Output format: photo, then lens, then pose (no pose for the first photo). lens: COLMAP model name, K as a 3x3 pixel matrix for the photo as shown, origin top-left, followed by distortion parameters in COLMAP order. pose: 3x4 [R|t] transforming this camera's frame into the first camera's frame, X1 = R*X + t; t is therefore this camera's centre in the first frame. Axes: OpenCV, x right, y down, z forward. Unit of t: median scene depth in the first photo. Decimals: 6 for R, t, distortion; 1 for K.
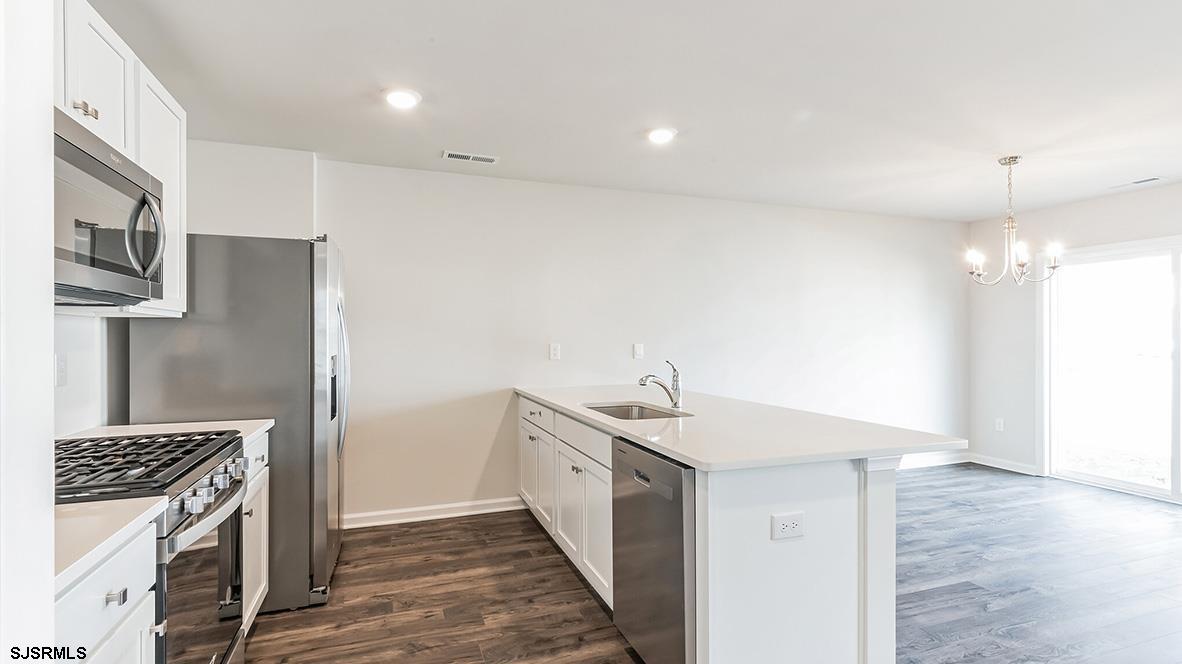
lens RADIAL K [[574.8, 0, 565.7], [0, 574.8, 335.3], [0, 0, 1]] dist [0.000998, -0.000029]
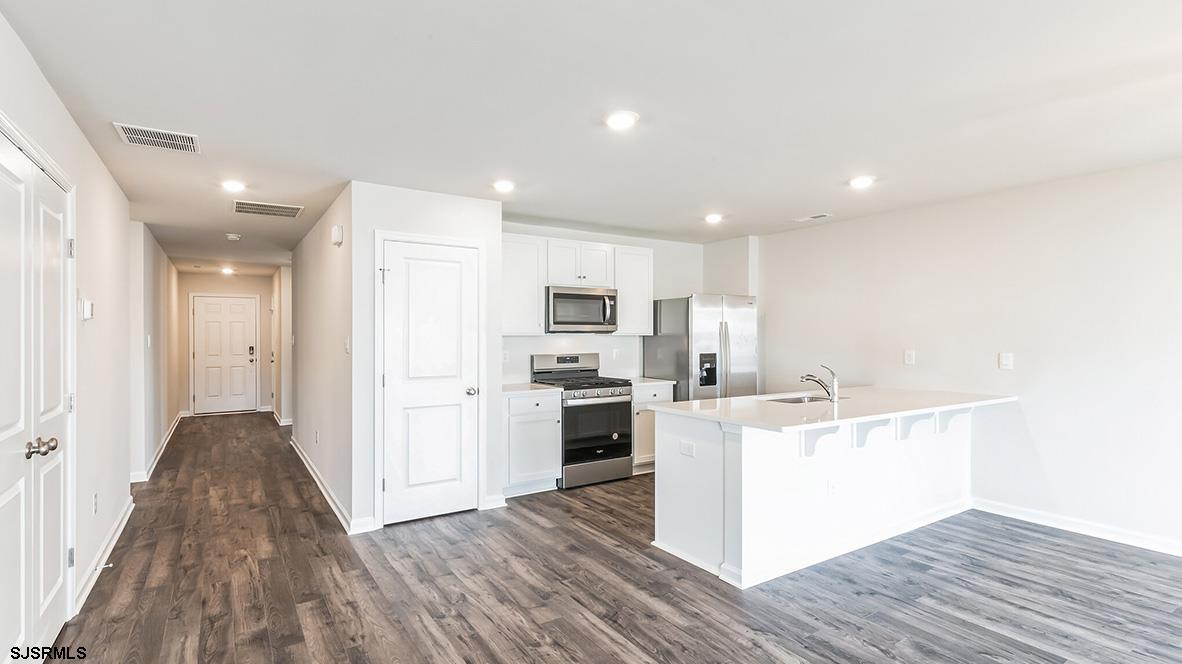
lens RADIAL K [[561.2, 0, 596.7], [0, 561.2, 335.2], [0, 0, 1]] dist [0.002404, -0.000197]
pose [[0.230164, -0.001294, -0.973151, 1.122401], [-0.000147, 0.999999, -0.001364, -0.017850], [0.973152, 0.000457, 0.230163, 0.160814]]
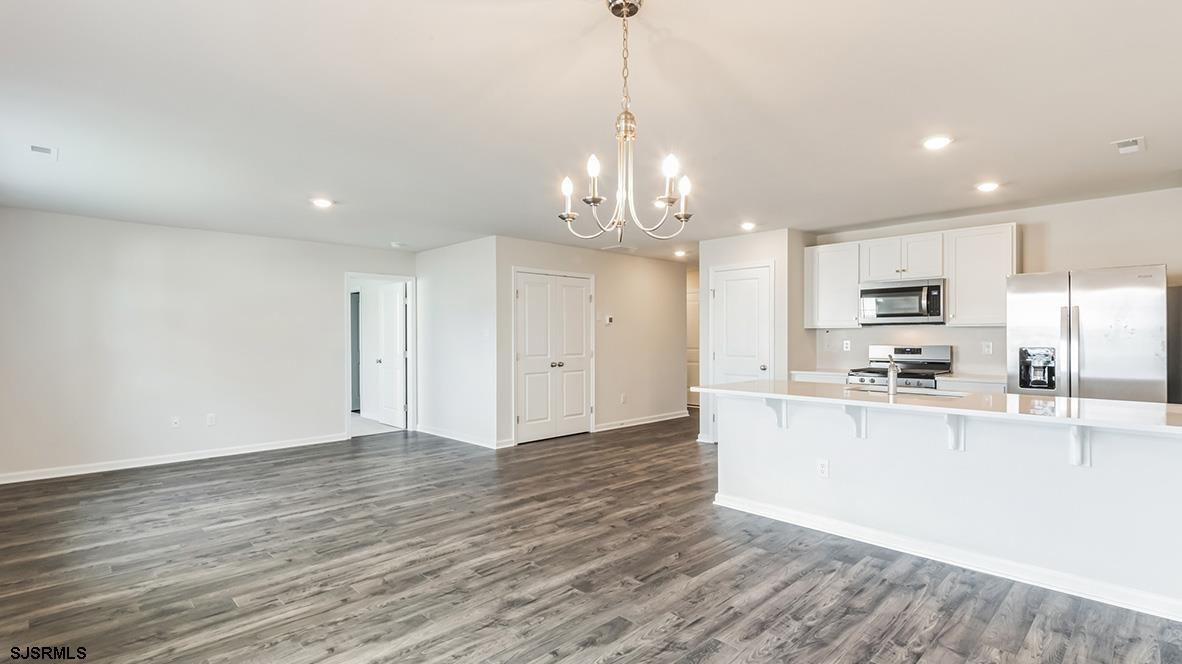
lens RADIAL K [[558.1, 0, 587.7], [0, 558.1, 345.5], [0, 0, 1]] dist [-0.003213, -0.000724]
pose [[-0.910802, 0.008959, -0.412747, 1.087662], [0.000645, 0.999794, 0.020277, 0.000108], [0.412844, 0.018202, -0.910620, 1.551719]]
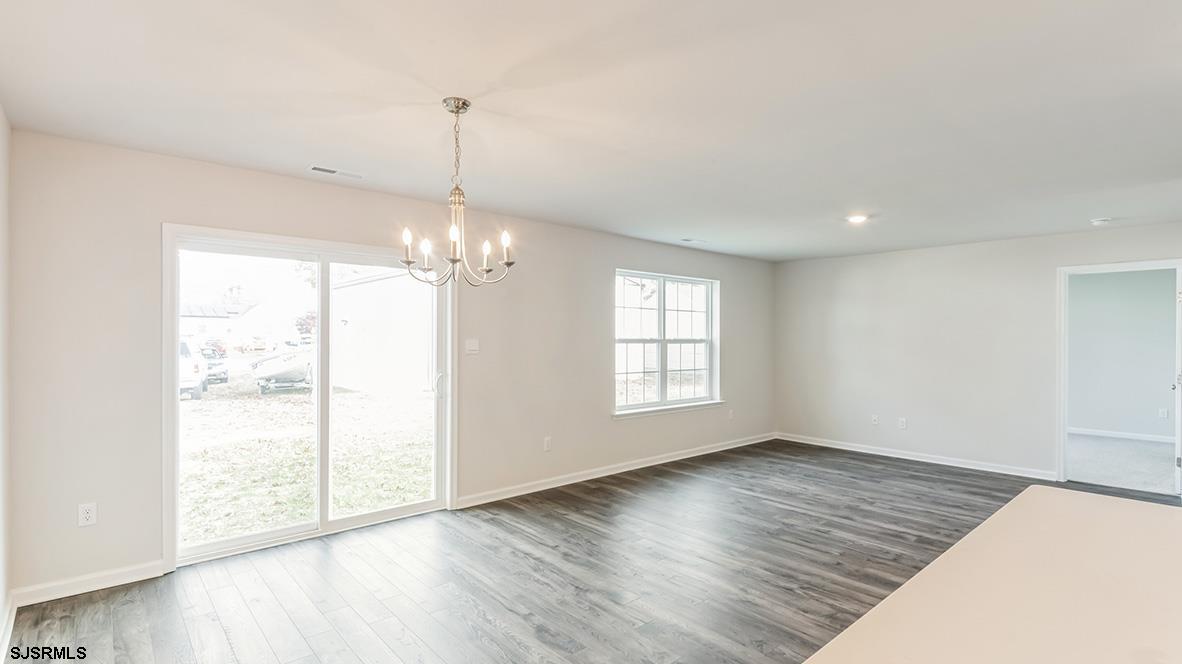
lens RADIAL K [[561.2, 0, 596.7], [0, 561.2, 335.2], [0, 0, 1]] dist [0.002404, -0.000197]
pose [[-0.376847, -0.001409, 0.926275, 0.091945], [-0.001575, 0.999998, 0.000881, -0.031520], [-0.926274, -0.001127, -0.376848, 1.175379]]
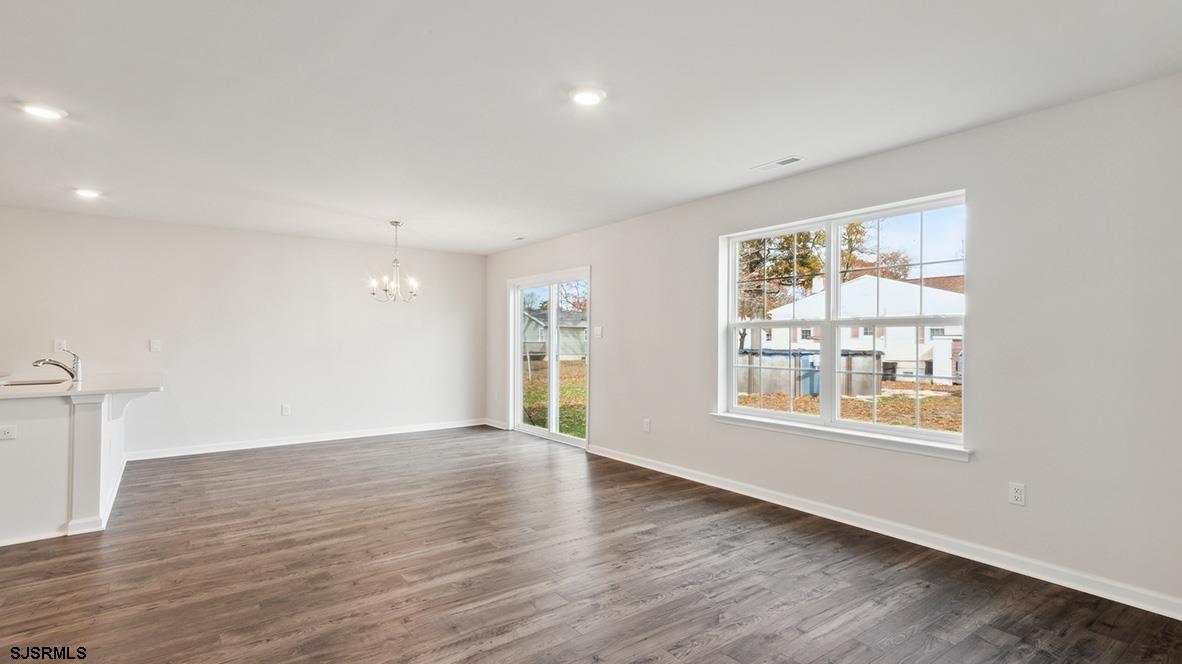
lens RADIAL K [[561.2, 0, 596.7], [0, 561.2, 335.2], [0, 0, 1]] dist [0.002404, -0.000197]
pose [[0.953557, 0.004771, 0.301176, 0.891613], [-0.001504, 0.999938, -0.011078, 0.021188], [-0.301210, 0.010111, 0.953504, -0.681074]]
